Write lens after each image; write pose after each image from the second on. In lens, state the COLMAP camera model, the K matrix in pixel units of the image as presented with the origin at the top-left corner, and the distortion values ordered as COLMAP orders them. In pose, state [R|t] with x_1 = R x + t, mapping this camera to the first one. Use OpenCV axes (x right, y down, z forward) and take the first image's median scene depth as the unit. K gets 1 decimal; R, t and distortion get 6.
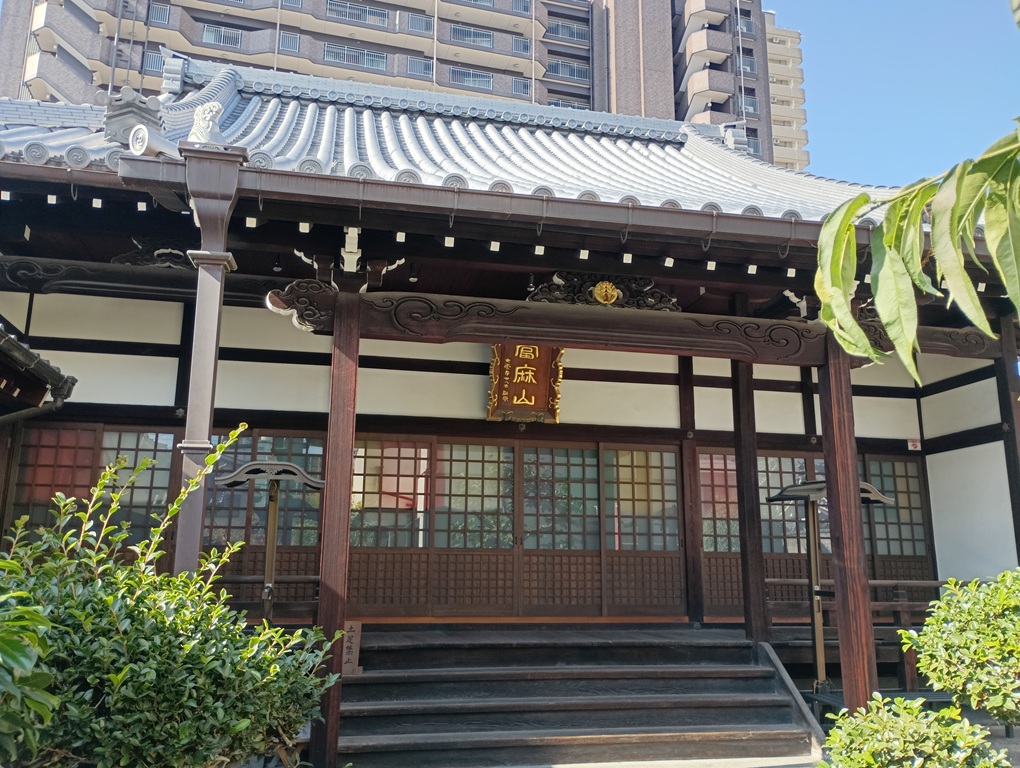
lens RADIAL K [[840.8, 0, 511.1], [0, 840.8, 385.8], [0, 0, 1]] dist [0.013855, 0.004870]
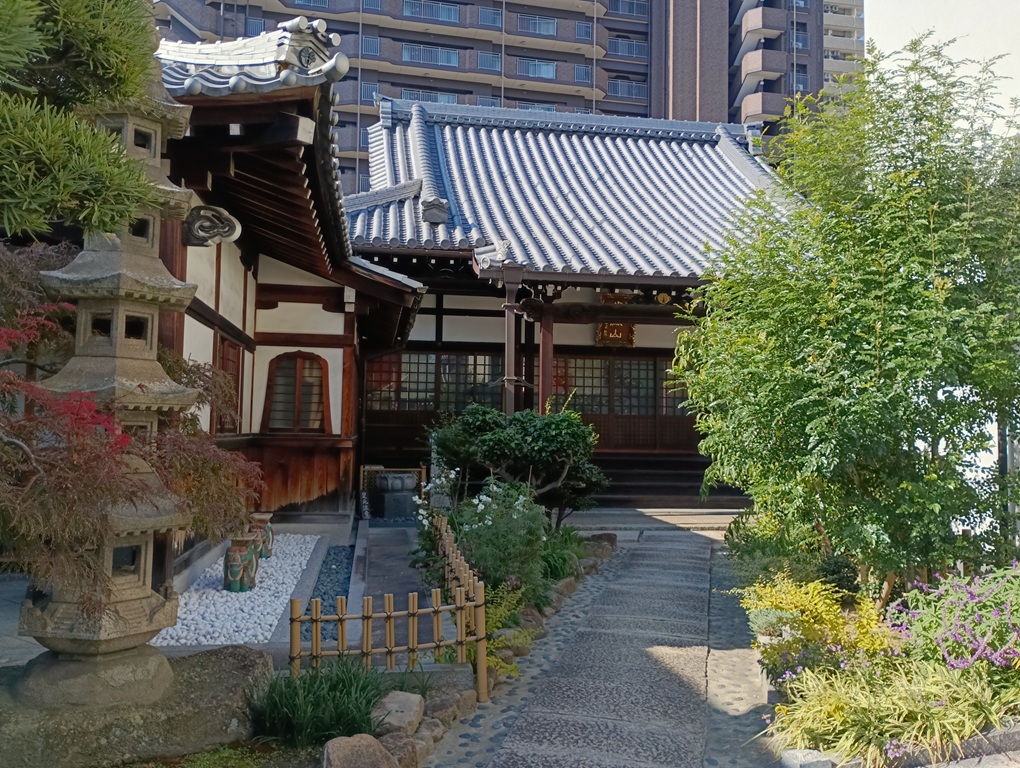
lens RADIAL K [[840.8, 0, 513.5], [0, 840.8, 381.9], [0, 0, 1]] dist [0.013855, 0.004870]
pose [[0.997940, -0.008876, -0.063531, -0.090275], [0.014296, 0.996247, 0.085370, -0.041074], [0.062535, -0.086103, 0.994322, -0.862122]]
